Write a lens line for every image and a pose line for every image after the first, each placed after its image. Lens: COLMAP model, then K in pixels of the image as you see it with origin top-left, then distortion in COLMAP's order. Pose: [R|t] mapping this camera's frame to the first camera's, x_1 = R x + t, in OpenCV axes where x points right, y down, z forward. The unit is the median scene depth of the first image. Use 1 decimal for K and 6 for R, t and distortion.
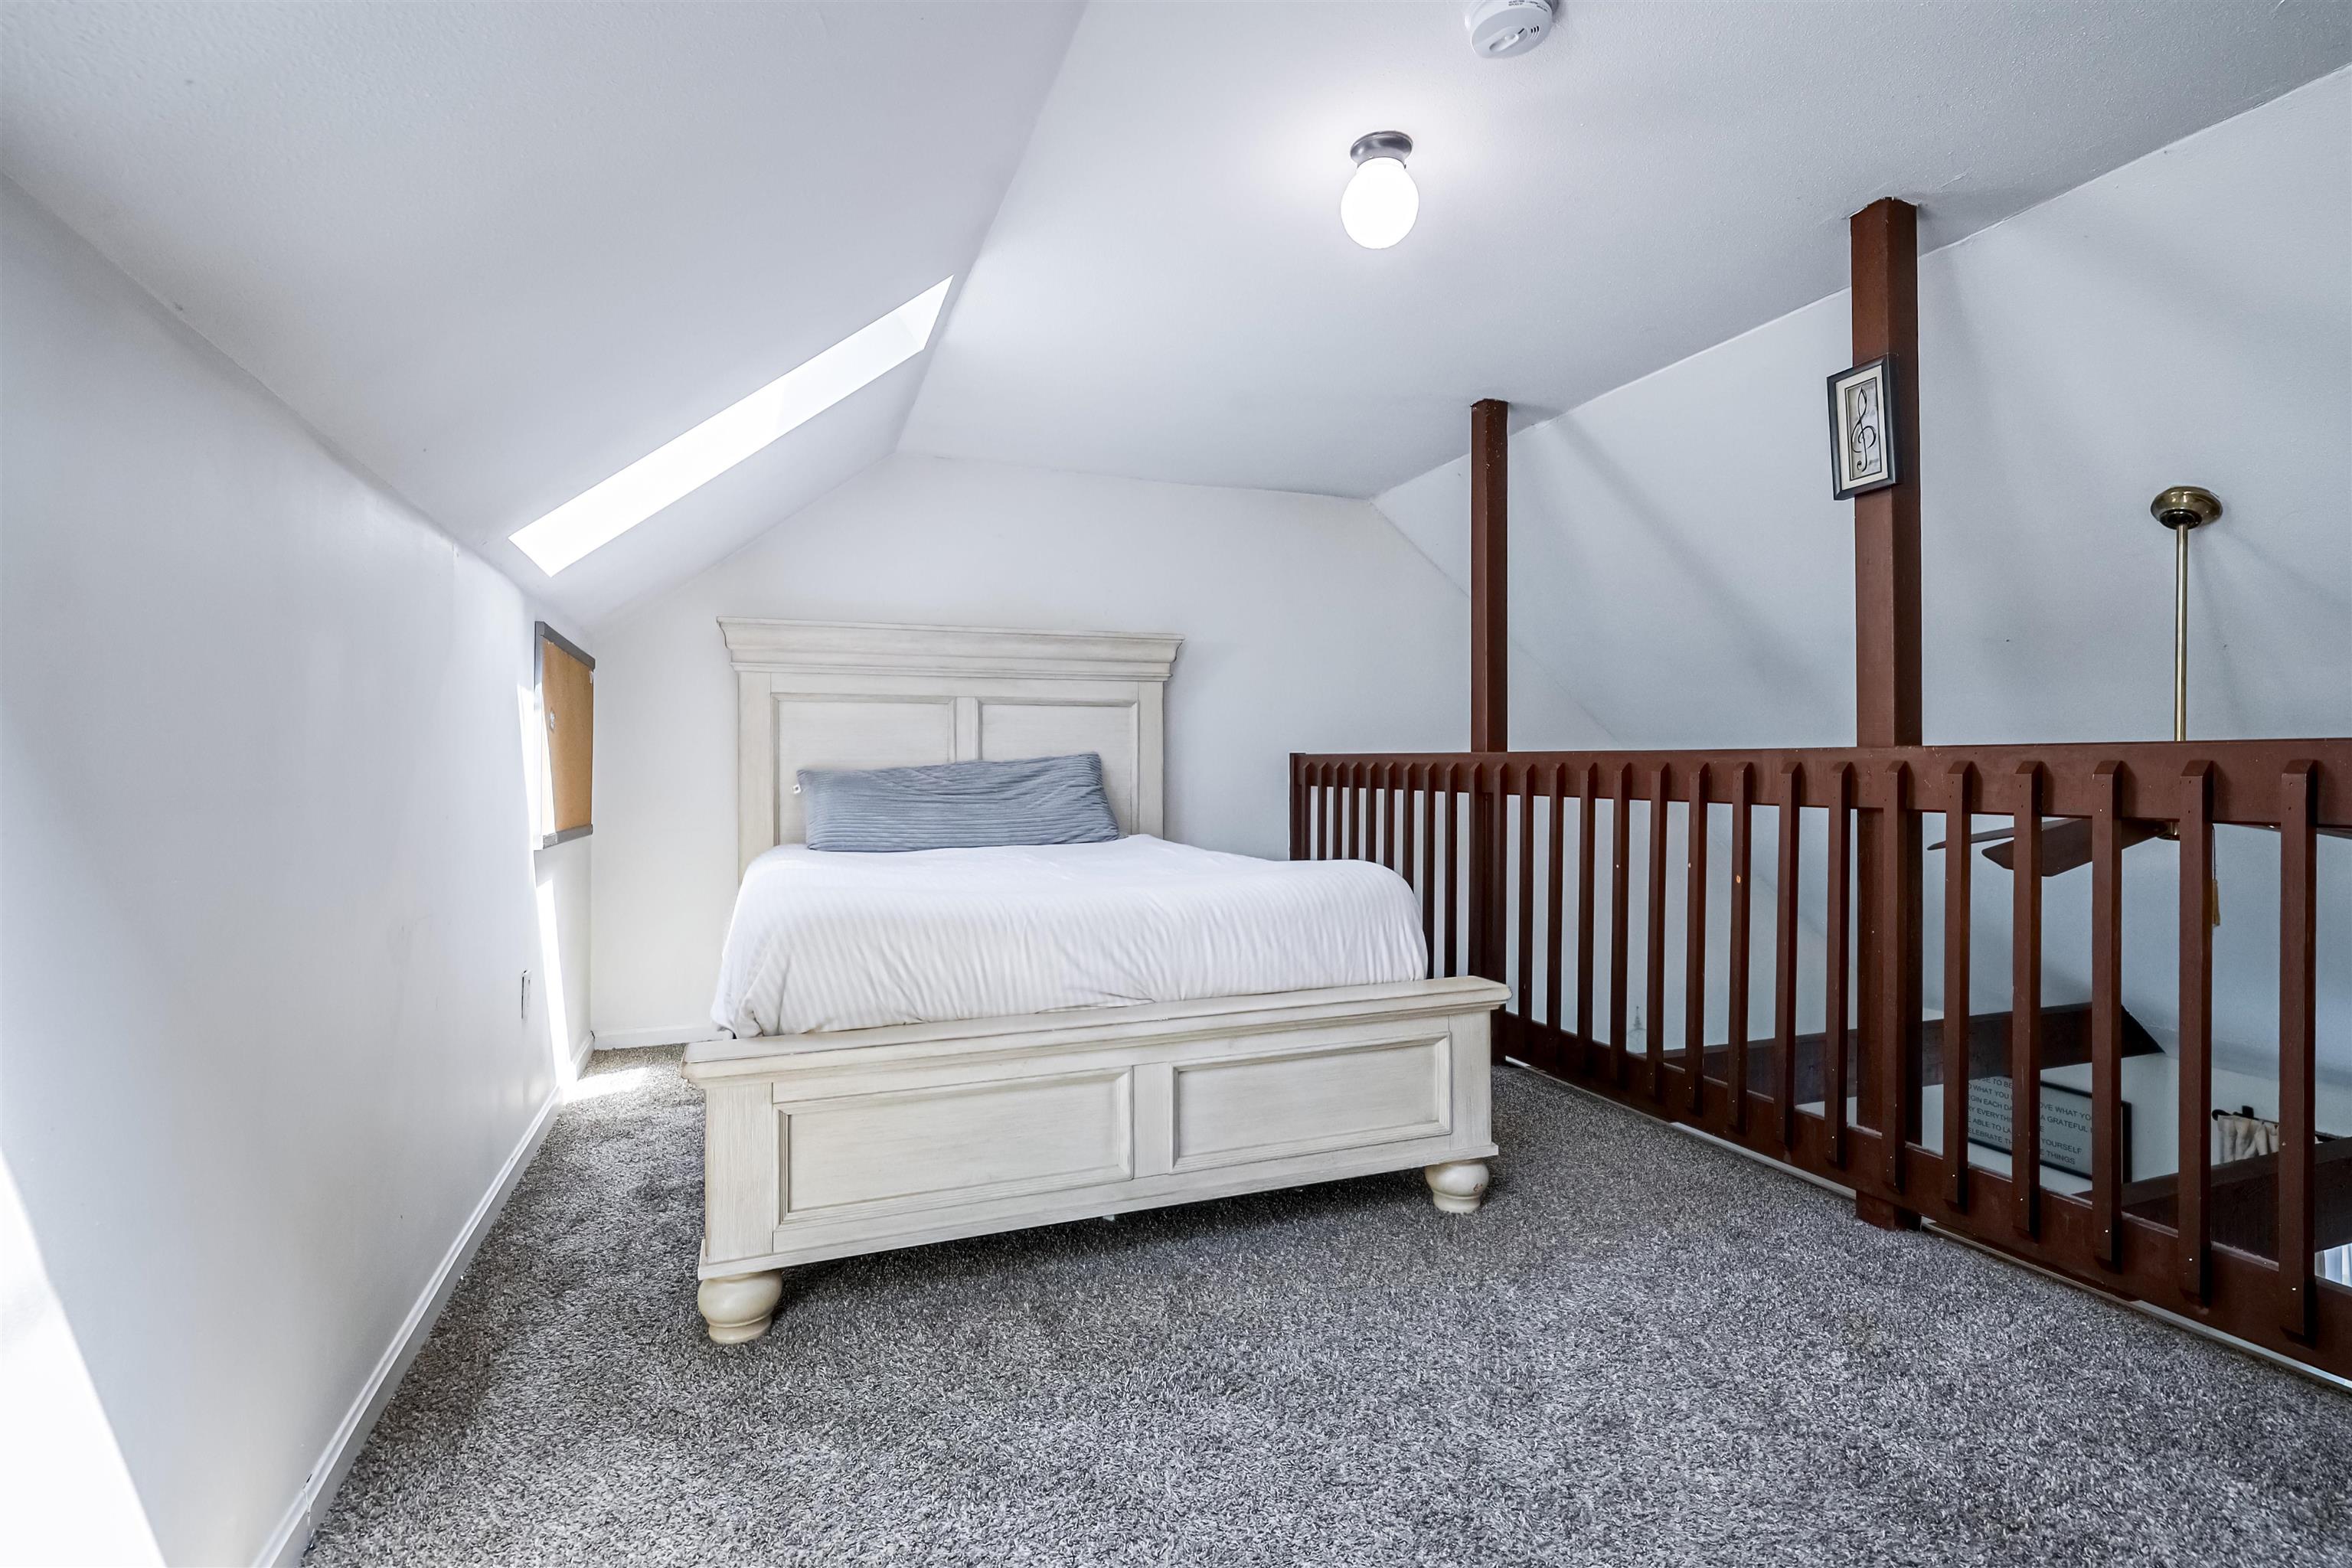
lens RADIAL K [[1078.6, 0, 1167.7], [0, 1078.6, 781.7], [0, 0, 1]] dist [0.000700, -0.000313]
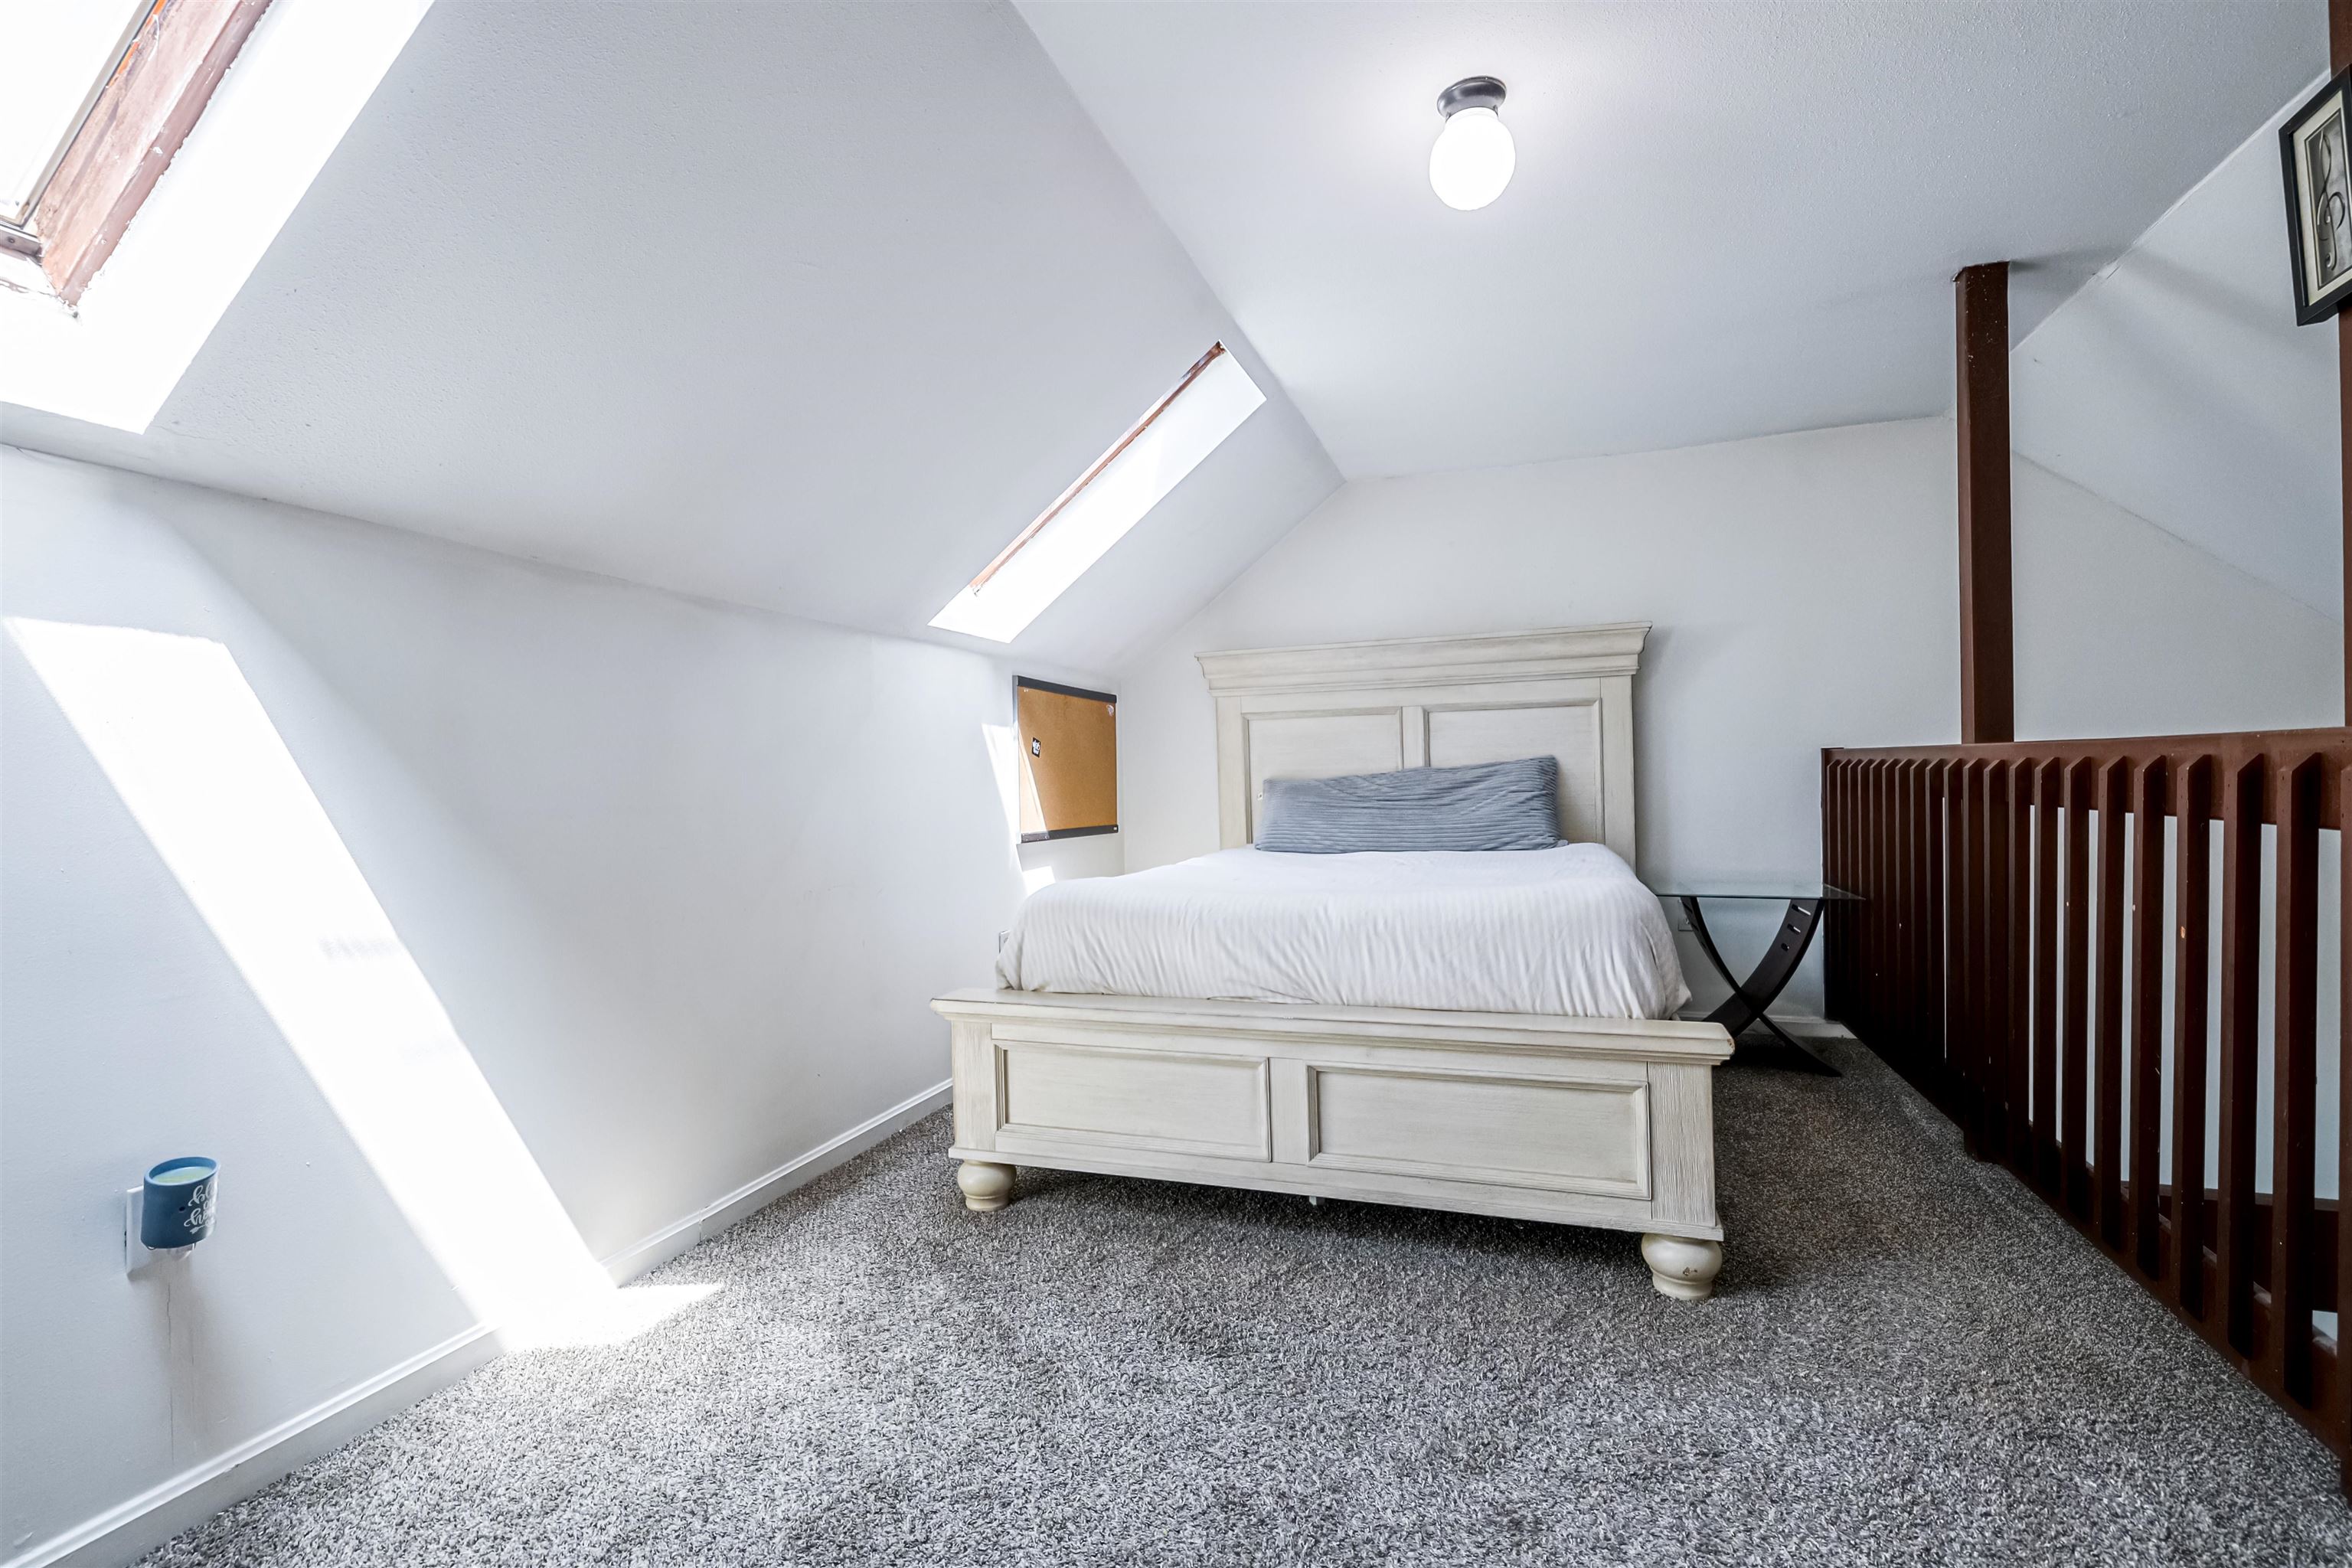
lens RADIAL K [[1068.6, 0, 1178.1], [0, 1068.6, 812.5], [0, 0, 1]] dist [-0.001796, -0.000257]
pose [[0.767301, 0.005673, -0.641261, 0.532051], [0.012550, 0.999637, 0.023860, -0.006983], [0.641164, -0.026356, 0.766951, 0.119374]]
